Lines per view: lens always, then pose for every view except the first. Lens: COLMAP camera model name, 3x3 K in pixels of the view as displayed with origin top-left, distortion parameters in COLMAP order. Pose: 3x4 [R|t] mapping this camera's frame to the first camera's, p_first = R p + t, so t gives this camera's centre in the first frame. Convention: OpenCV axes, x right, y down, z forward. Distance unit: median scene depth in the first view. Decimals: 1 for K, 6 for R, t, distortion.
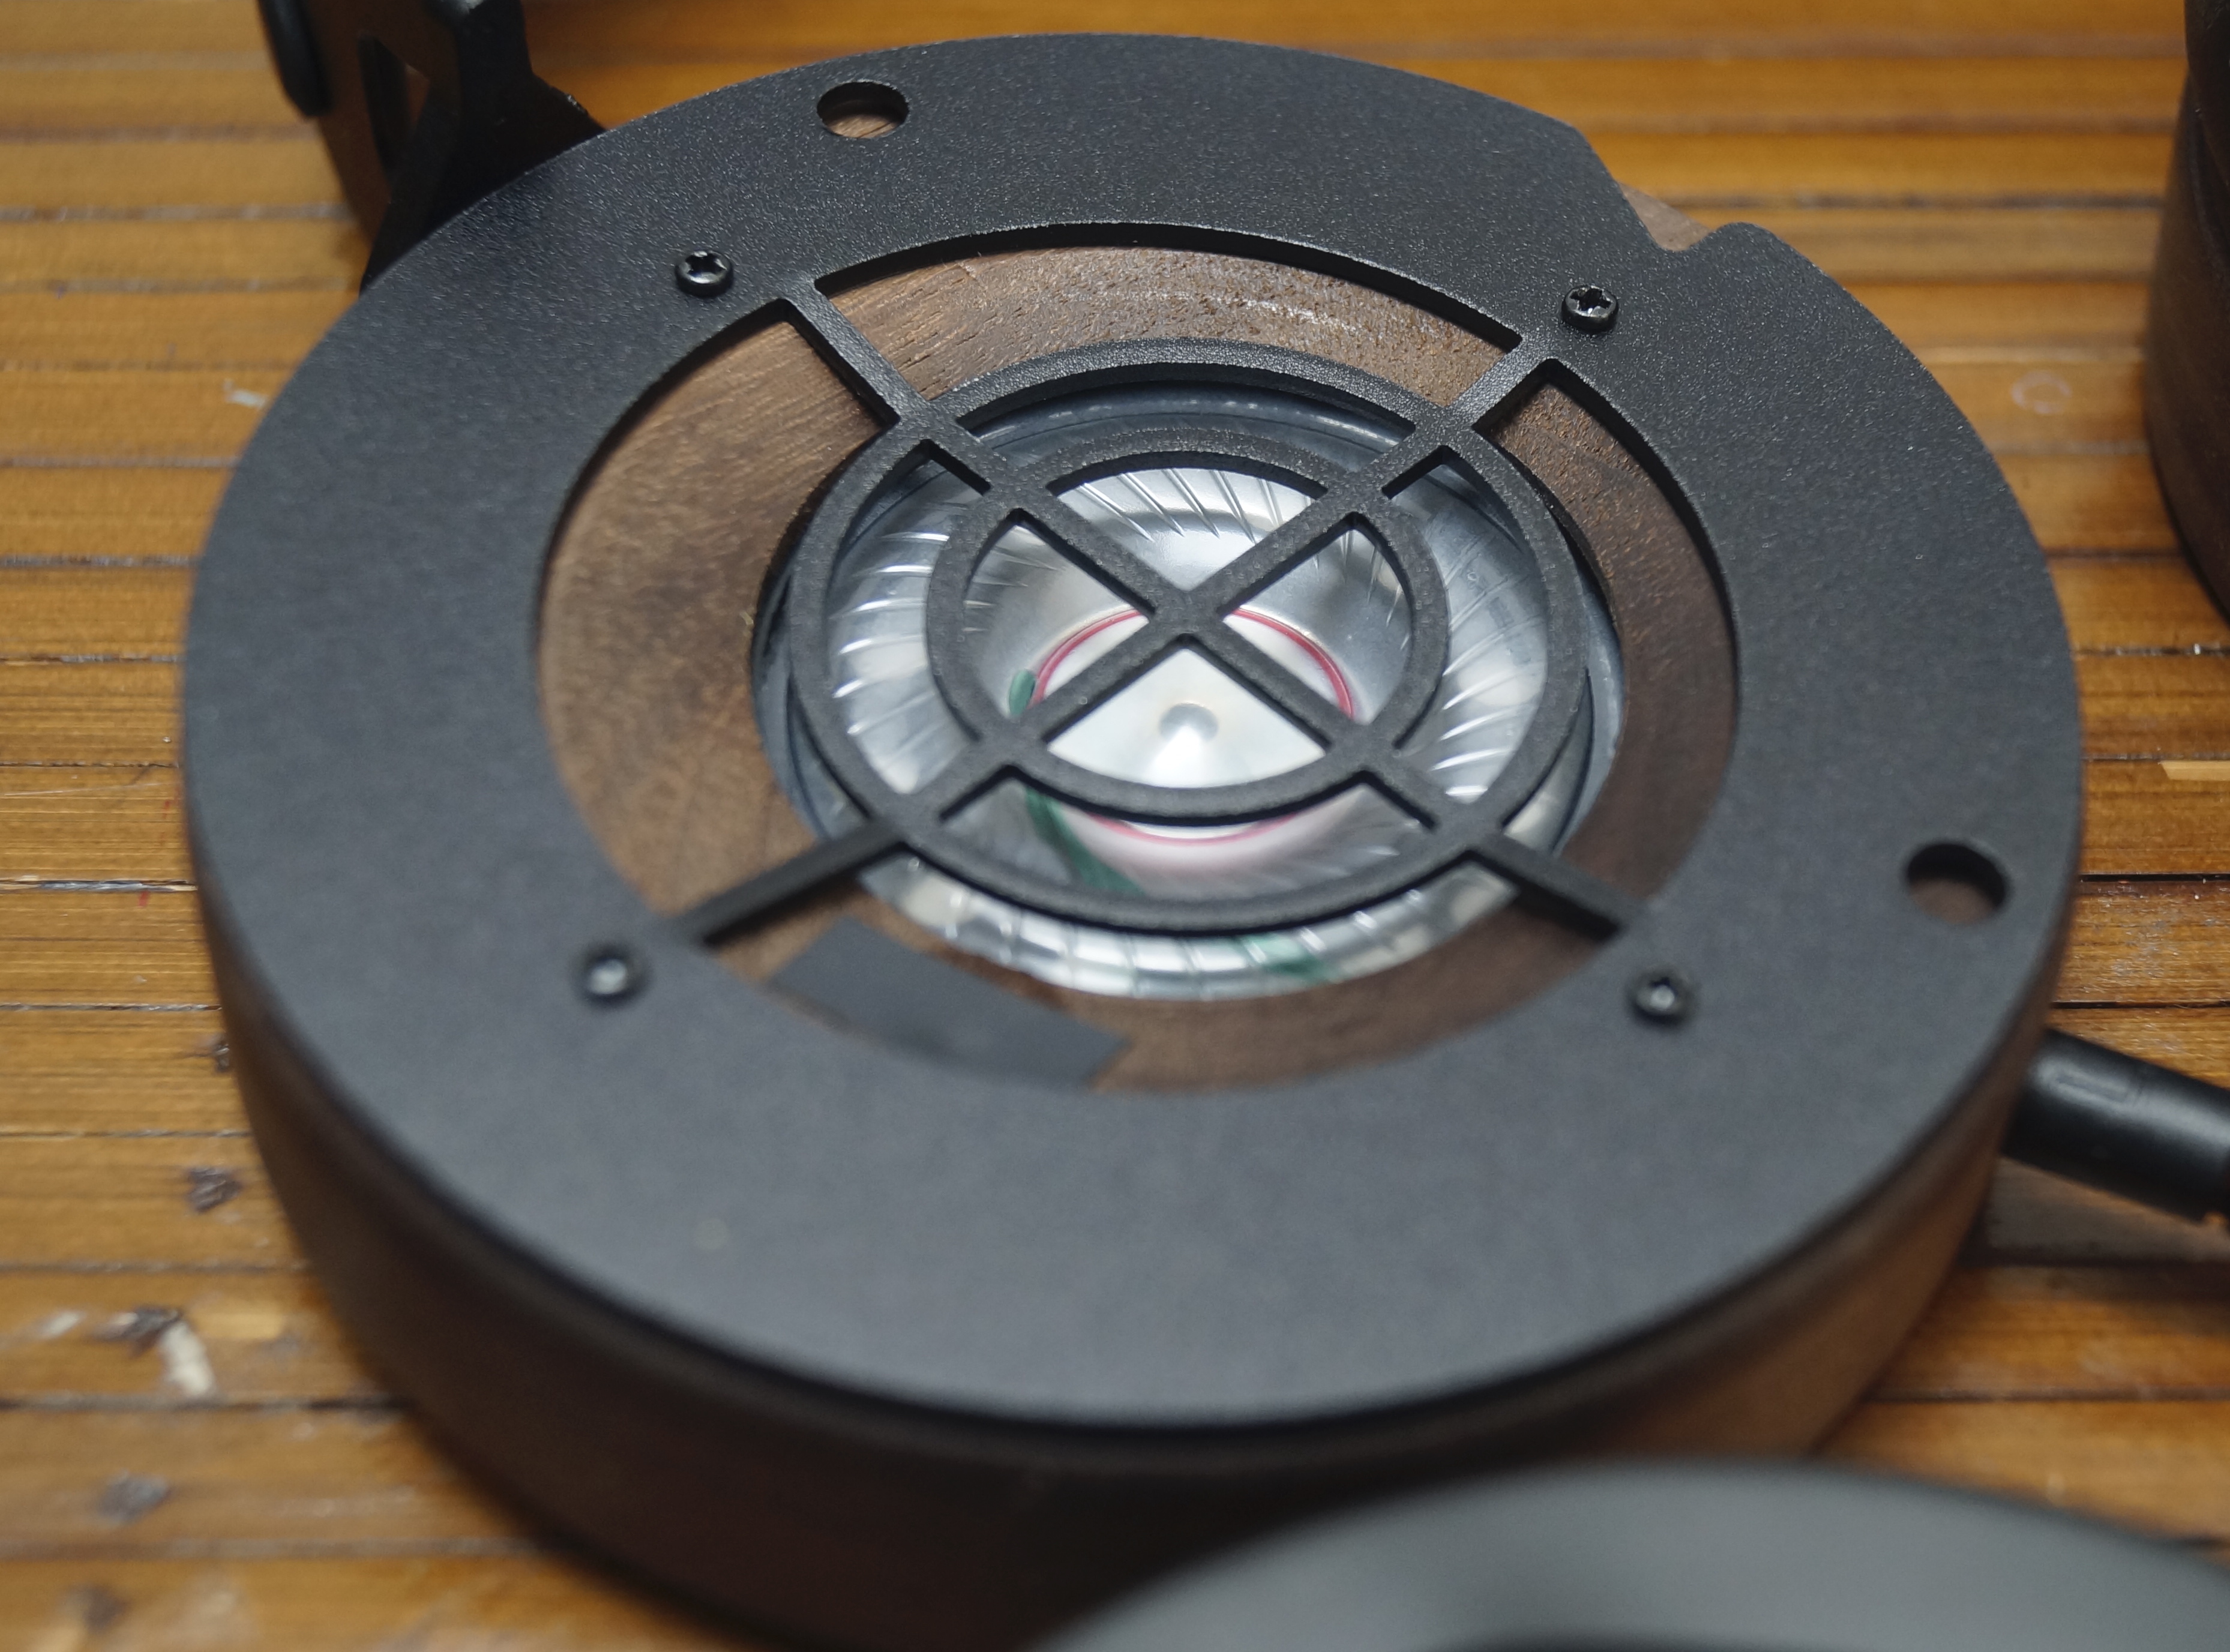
lens RADIAL K [[3258.7, 0, 1120.8], [0, 3258.7, 826.0], [0, 0, 1]] dist [-0.054400, 0.000000]
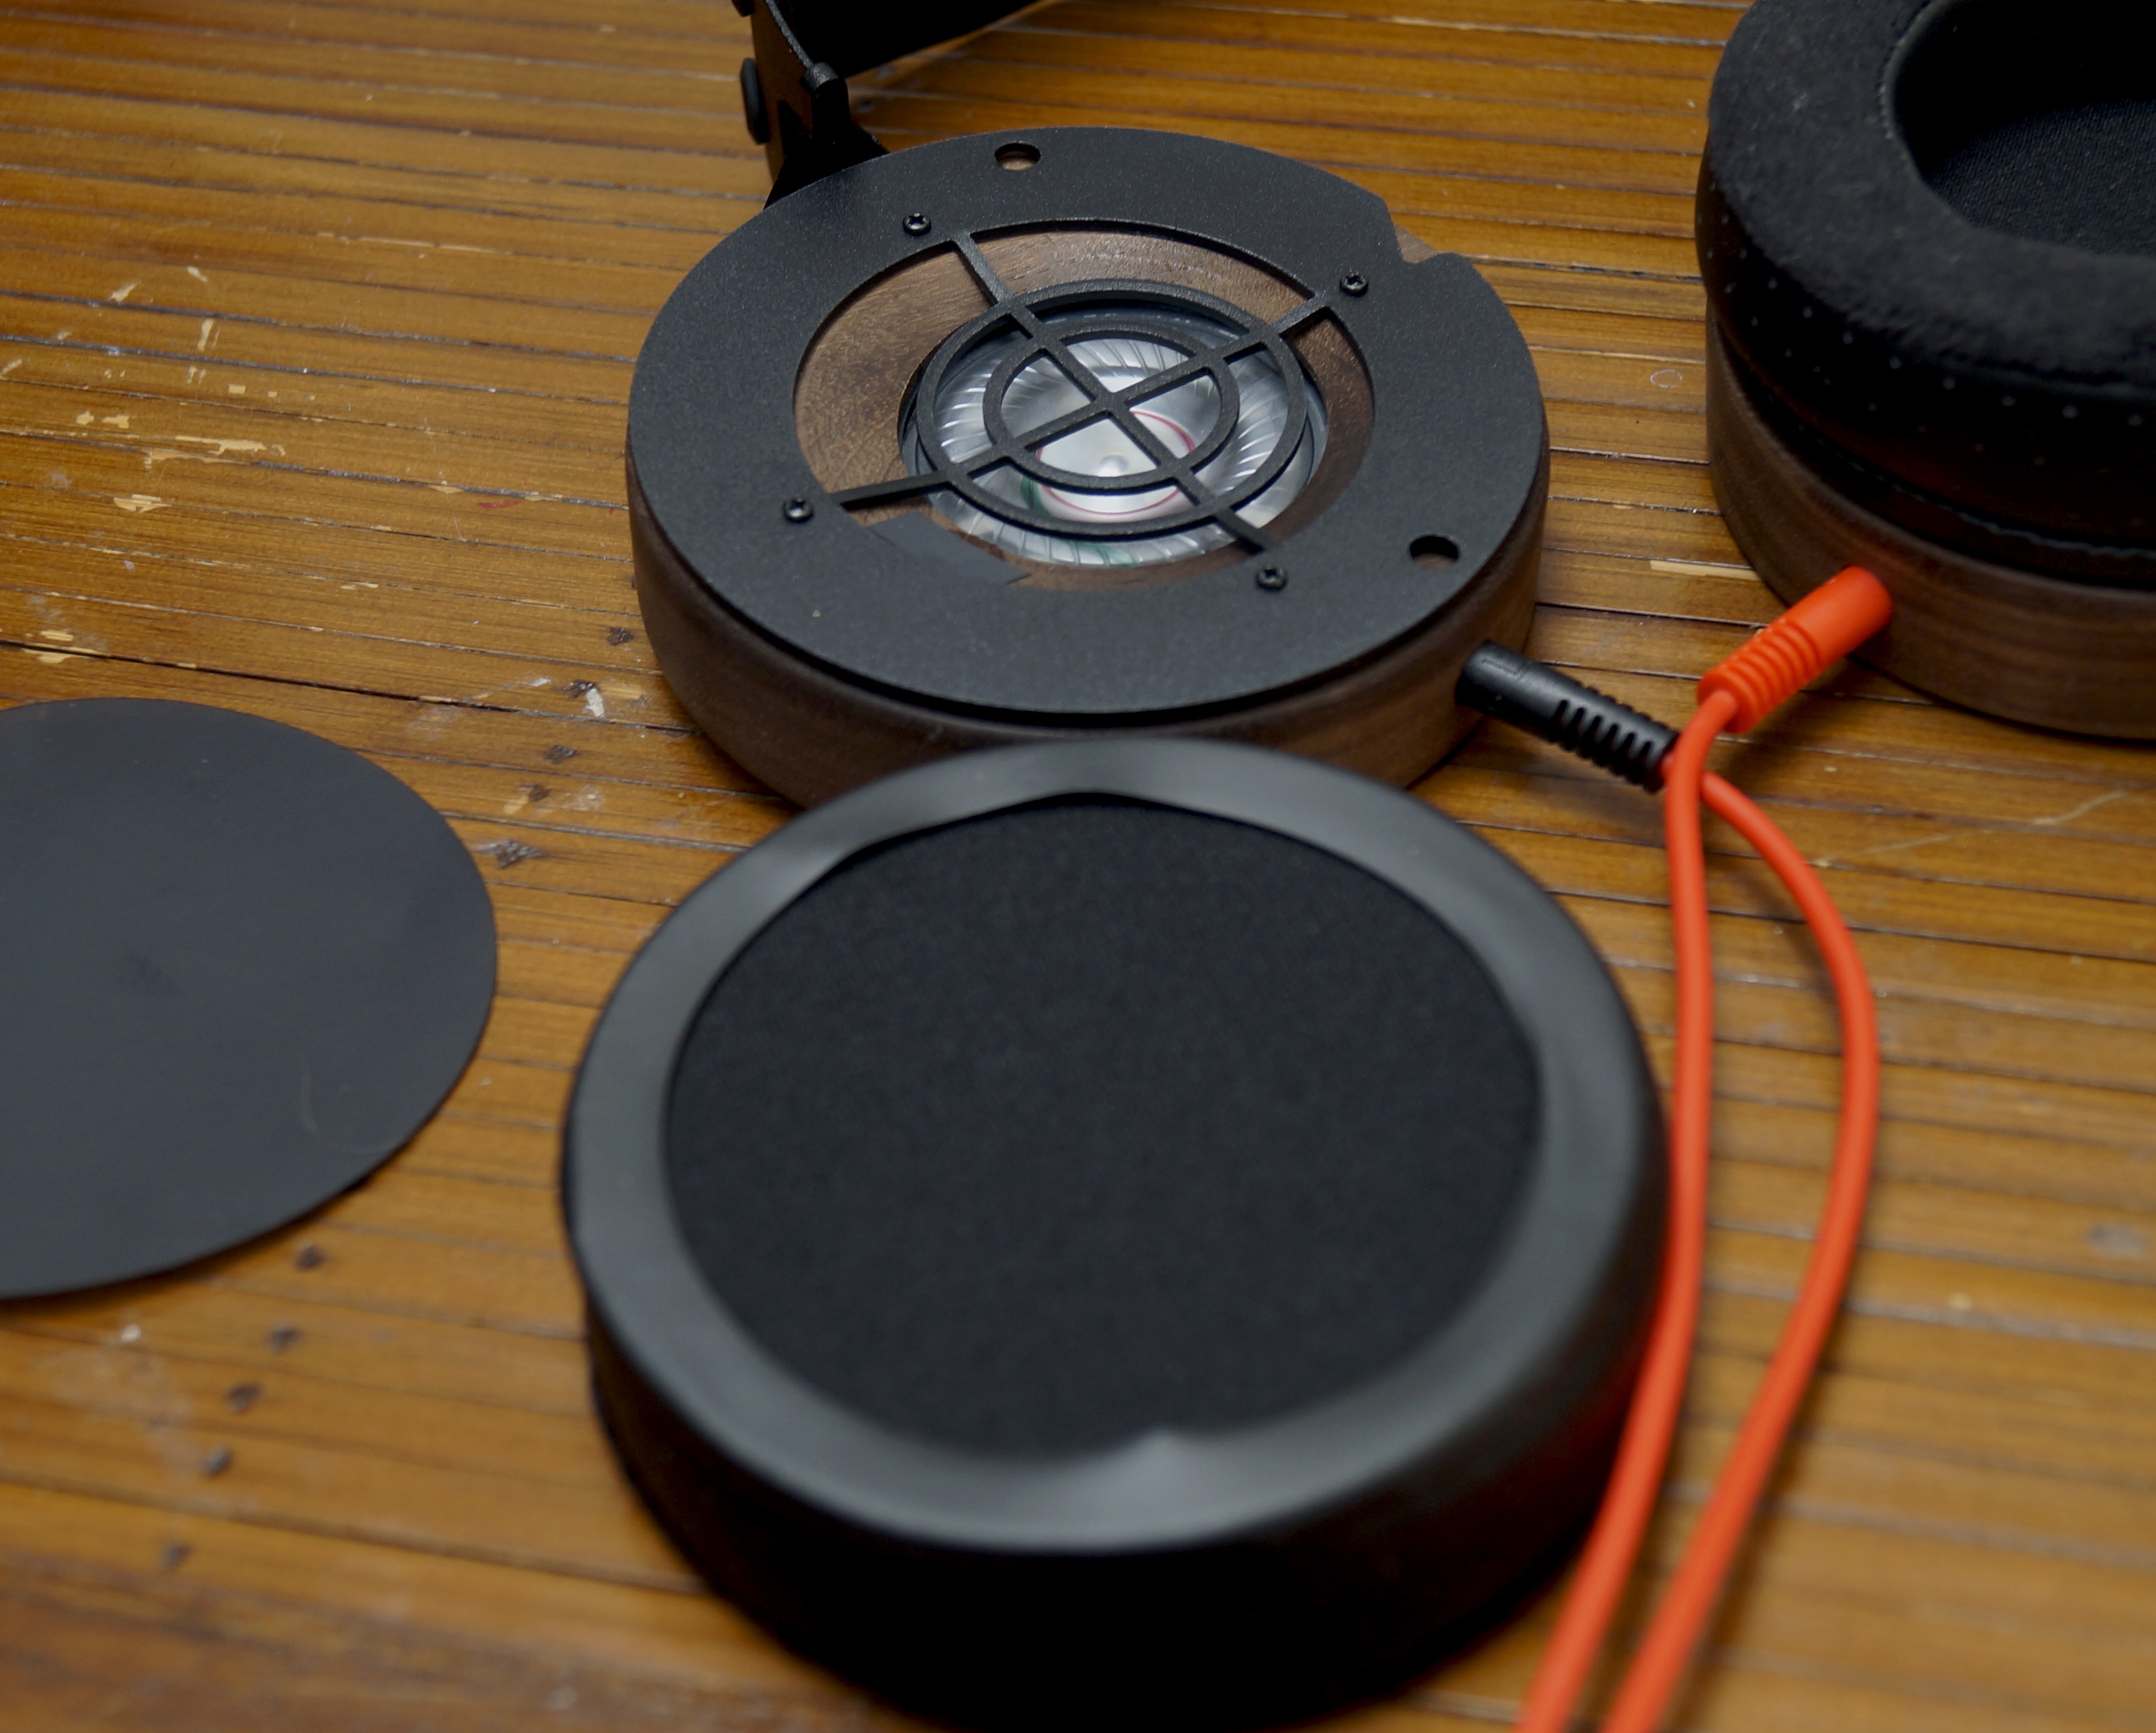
lens RADIAL K [[3088.3, 0, 1076.8], [0, 3088.3, 866.3], [0, 0, 1]] dist [-0.041496, 0.000000]
pose [[0.976457, 0.126864, -0.174461, 0.357725], [-0.132756, 0.990894, -0.022482, 0.258012], [0.170021, 0.045114, 0.984407, -0.860000]]
